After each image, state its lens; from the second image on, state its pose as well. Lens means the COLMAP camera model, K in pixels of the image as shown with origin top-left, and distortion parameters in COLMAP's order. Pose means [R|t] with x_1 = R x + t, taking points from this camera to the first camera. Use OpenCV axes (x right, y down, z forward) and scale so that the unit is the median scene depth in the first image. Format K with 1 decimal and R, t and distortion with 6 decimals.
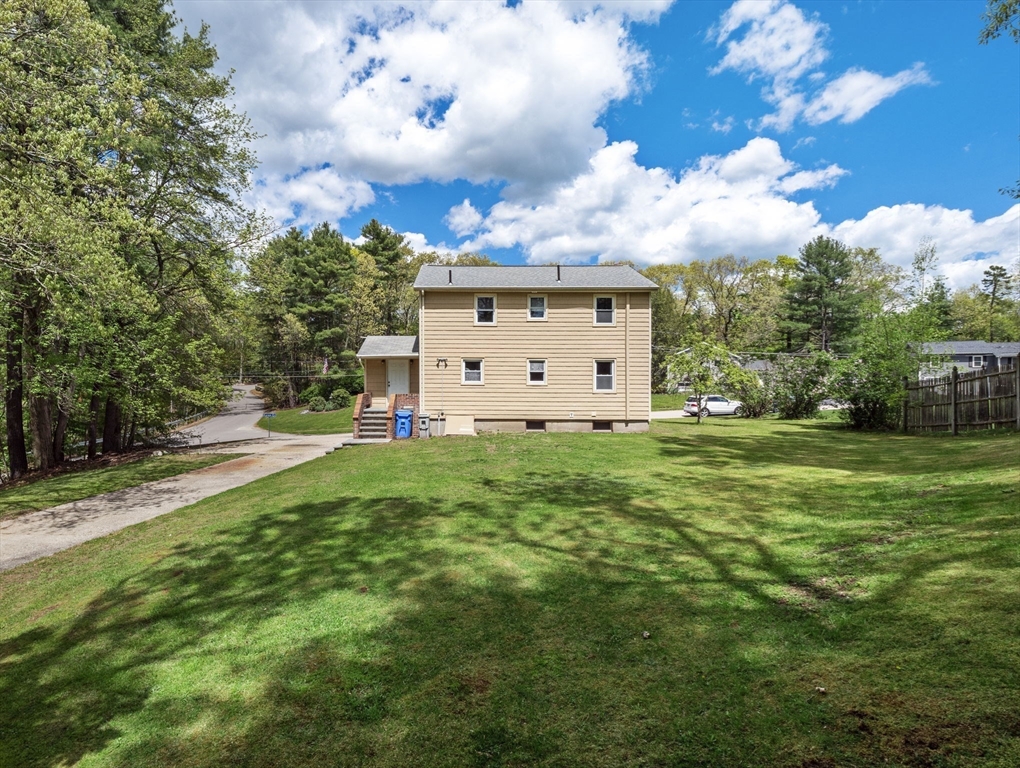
lens RADIAL K [[506.8, 0, 503.8], [0, 506.8, 378.6], [0, 0, 1]] dist [-0.004108, -0.000434]
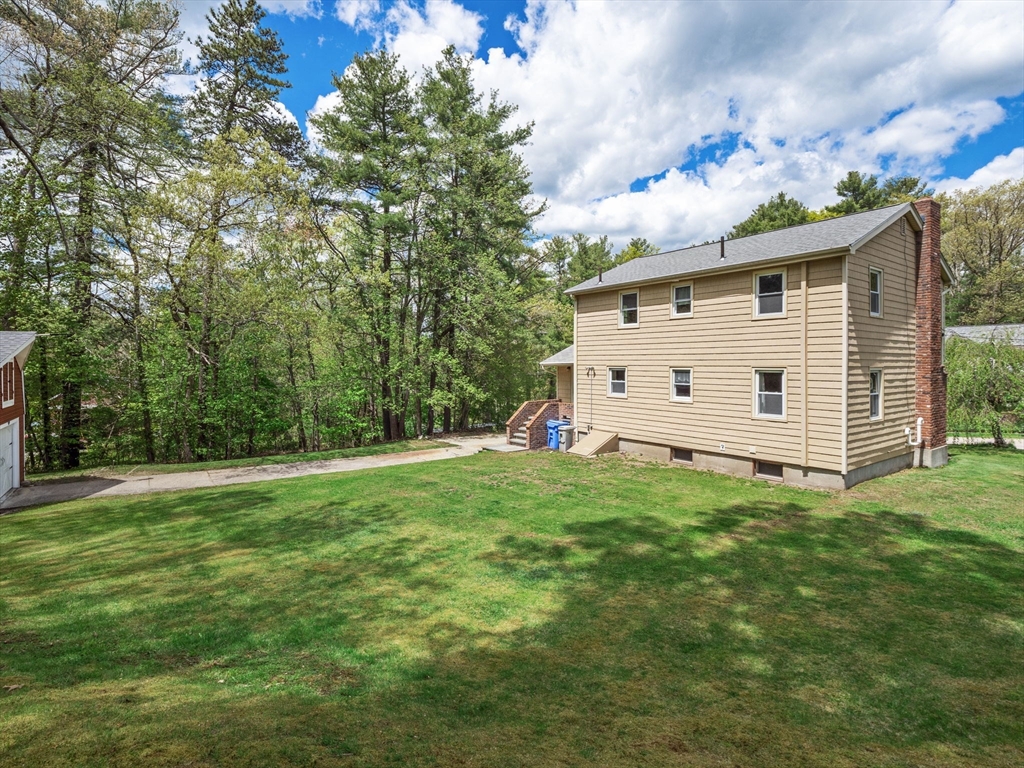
lens RADIAL K [[531.3, 0, 511.9], [0, 531.3, 365.3], [0, 0, 1]] dist [-0.001257, -0.000685]
pose [[0.589605, 0.001222, -0.807691, 0.558609], [0.001760, 0.999995, 0.002798, -0.045199], [0.807690, -0.003071, 0.589600, 0.324225]]
